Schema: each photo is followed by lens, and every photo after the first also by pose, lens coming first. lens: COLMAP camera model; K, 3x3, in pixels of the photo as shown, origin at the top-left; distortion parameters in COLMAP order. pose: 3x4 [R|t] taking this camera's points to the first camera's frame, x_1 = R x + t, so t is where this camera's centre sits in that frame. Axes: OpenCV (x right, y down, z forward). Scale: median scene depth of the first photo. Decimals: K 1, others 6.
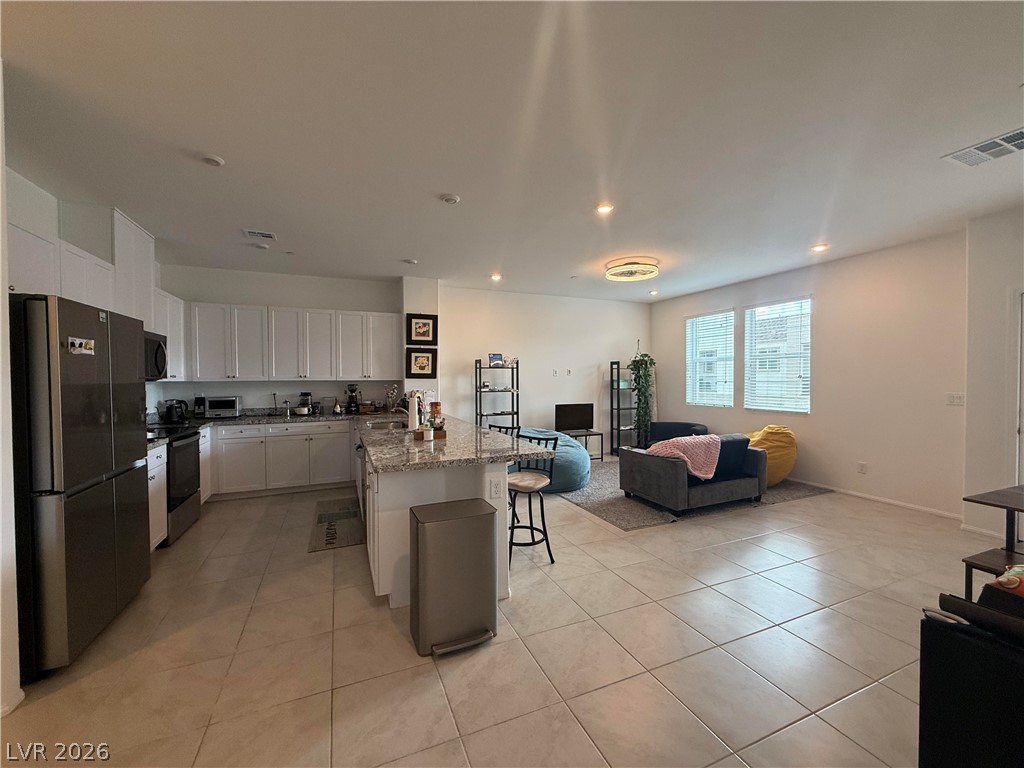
lens RADIAL K [[408.6, 0, 509.4], [0, 408.6, 384.2], [0, 0, 1]] dist [0.000129, 0.000270]
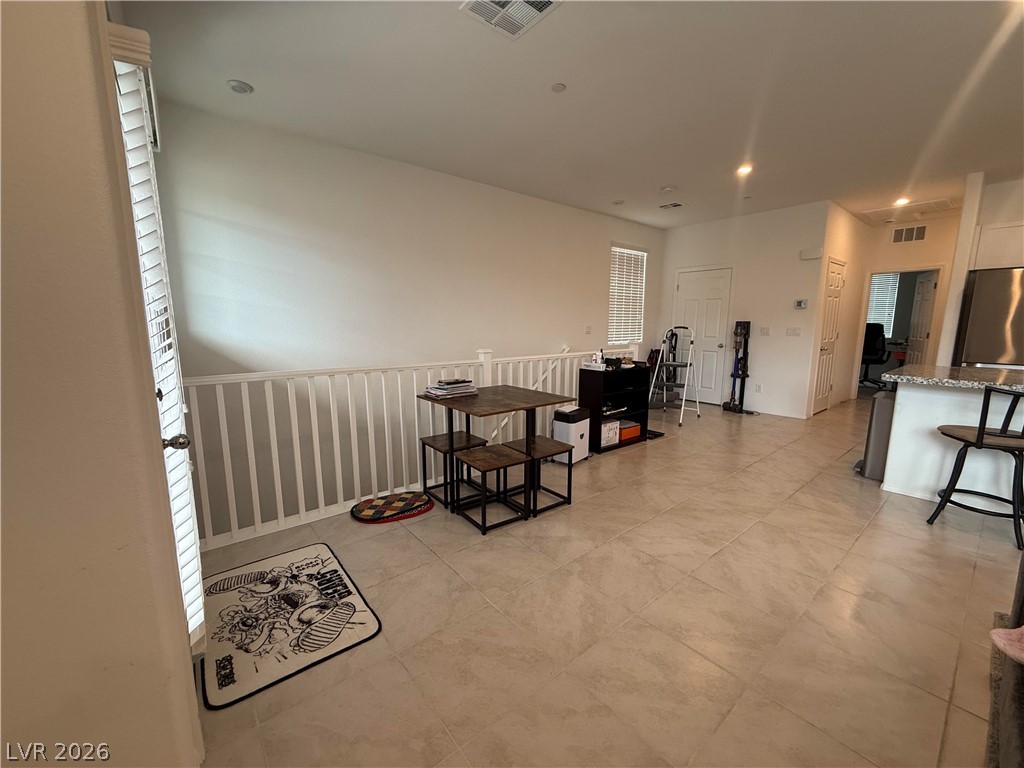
lens RADIAL K [[408.6, 0, 509.4], [0, 408.6, 384.2], [0, 0, 1]] dist [0.000129, 0.000270]
pose [[-0.960538, 0.049333, -0.273740, 0.646155], [0.002012, 0.985352, 0.170520, 0.002846], [0.278143, 0.163240, -0.946567, 0.838171]]
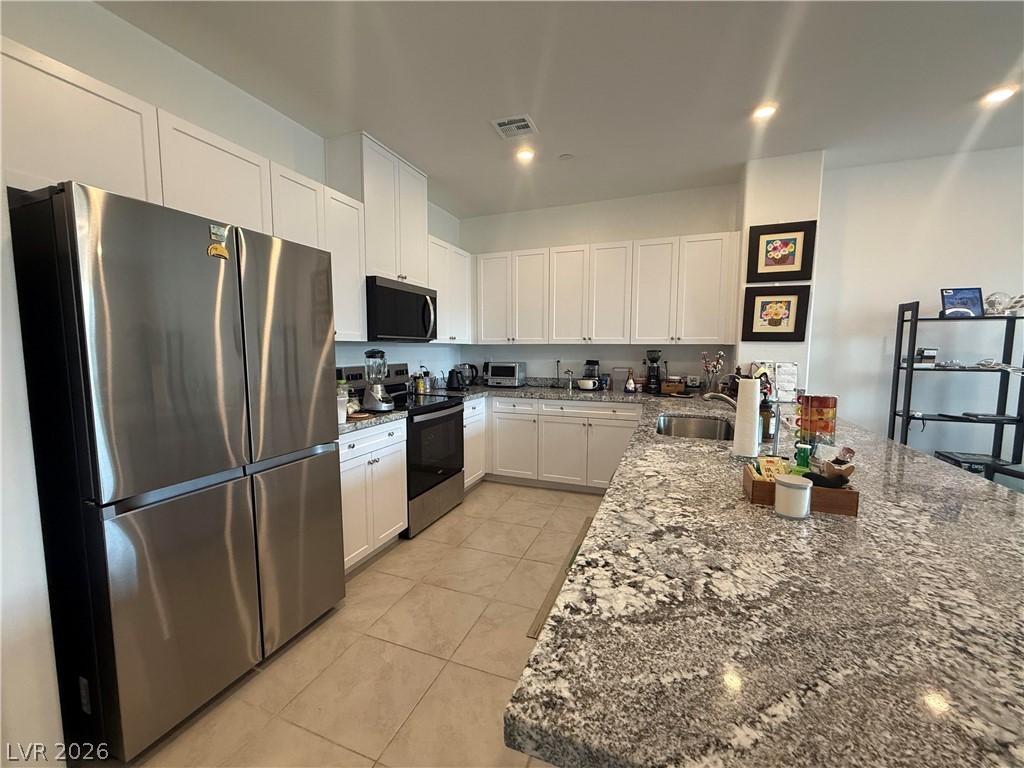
lens RADIAL K [[408.6, 0, 509.4], [0, 408.6, 384.2], [0, 0, 1]] dist [0.000129, 0.000270]
pose [[0.713486, 0.068949, -0.697269, -0.077476], [-0.017394, 0.996583, 0.080748, 0.005880], [0.700454, -0.045484, 0.712247, 0.344778]]
